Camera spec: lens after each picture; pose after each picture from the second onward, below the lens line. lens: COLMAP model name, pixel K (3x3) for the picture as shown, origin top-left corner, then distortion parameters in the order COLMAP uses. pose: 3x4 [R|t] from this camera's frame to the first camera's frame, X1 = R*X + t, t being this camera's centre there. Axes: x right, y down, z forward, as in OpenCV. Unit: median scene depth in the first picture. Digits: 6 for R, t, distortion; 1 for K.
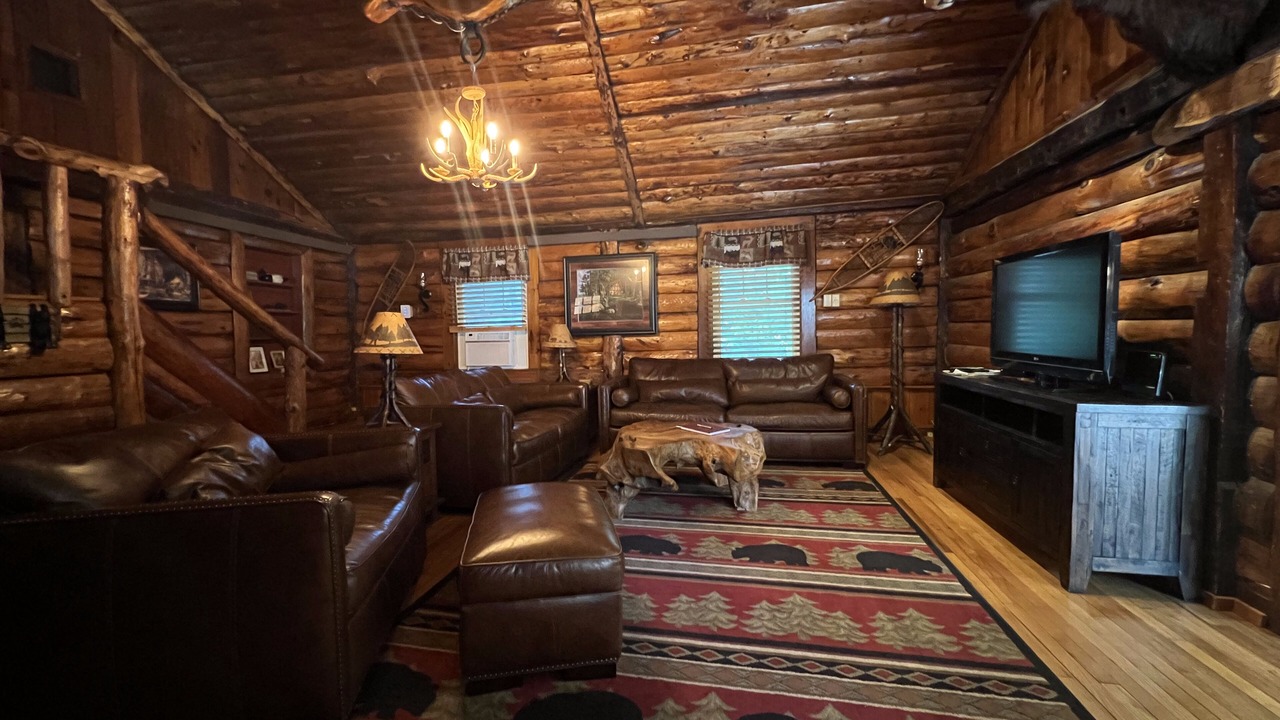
lens RADIAL K [[510.1, 0, 636.5], [0, 510.1, 356.2], [0, 0, 1]] dist [-0.002651, -0.000324]
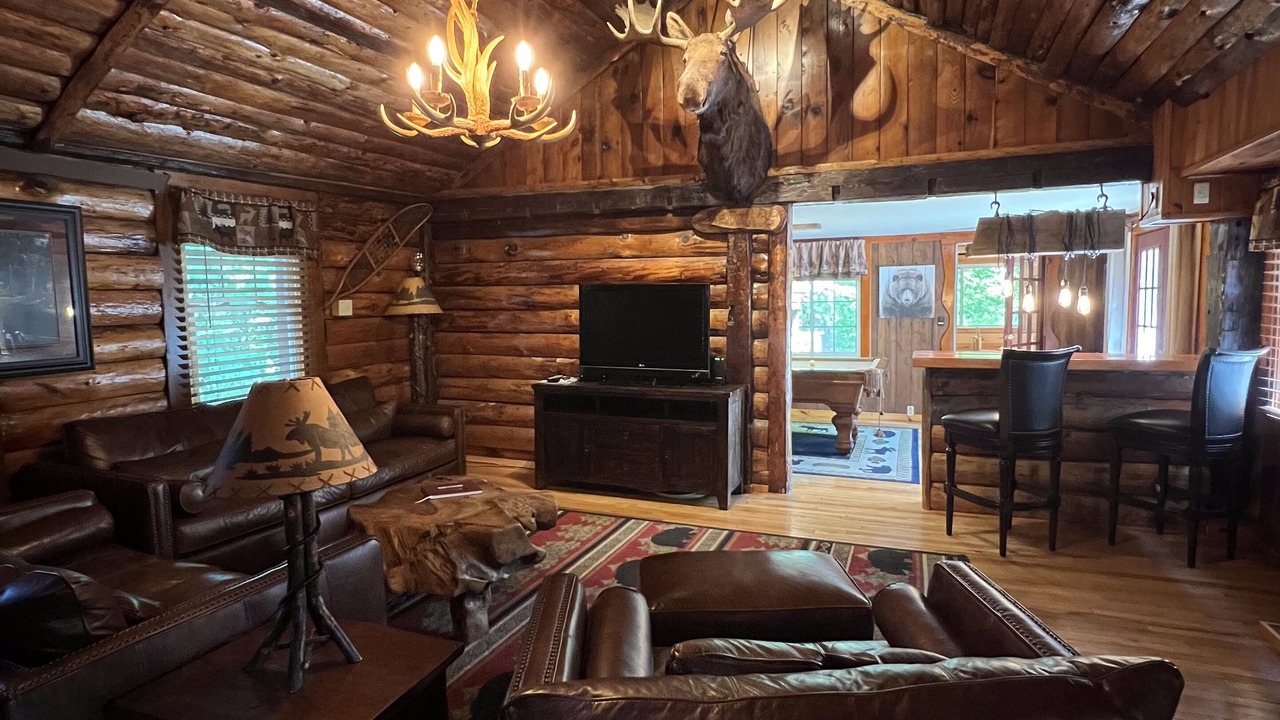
lens RADIAL K [[682.1, 0, 640.2], [0, 682.1, 354.9], [0, 0, 1]] dist [-0.001805, -0.002665]
pose [[0.196137, -0.065141, 0.978410, -0.925581], [0.058603, 0.996786, 0.054617, -0.114380], [-0.978824, 0.046625, 0.199325, 0.598545]]
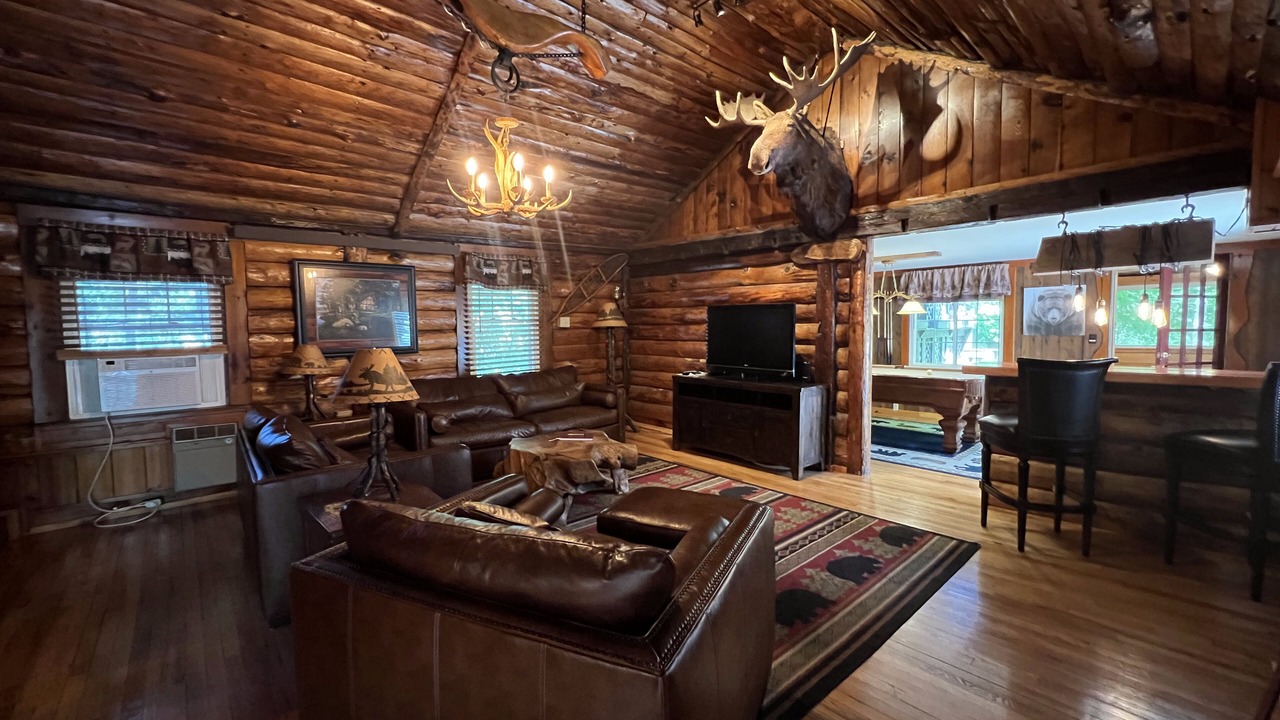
lens RADIAL K [[510.1, 0, 634.7], [0, 510.1, 356.5], [0, 0, 1]] dist [-0.002651, -0.000324]
pose [[0.606298, -0.038046, 0.794327, -0.837304], [0.039240, 0.999069, 0.017901, -0.069430], [-0.794269, 0.020316, 0.607227, 0.198457]]
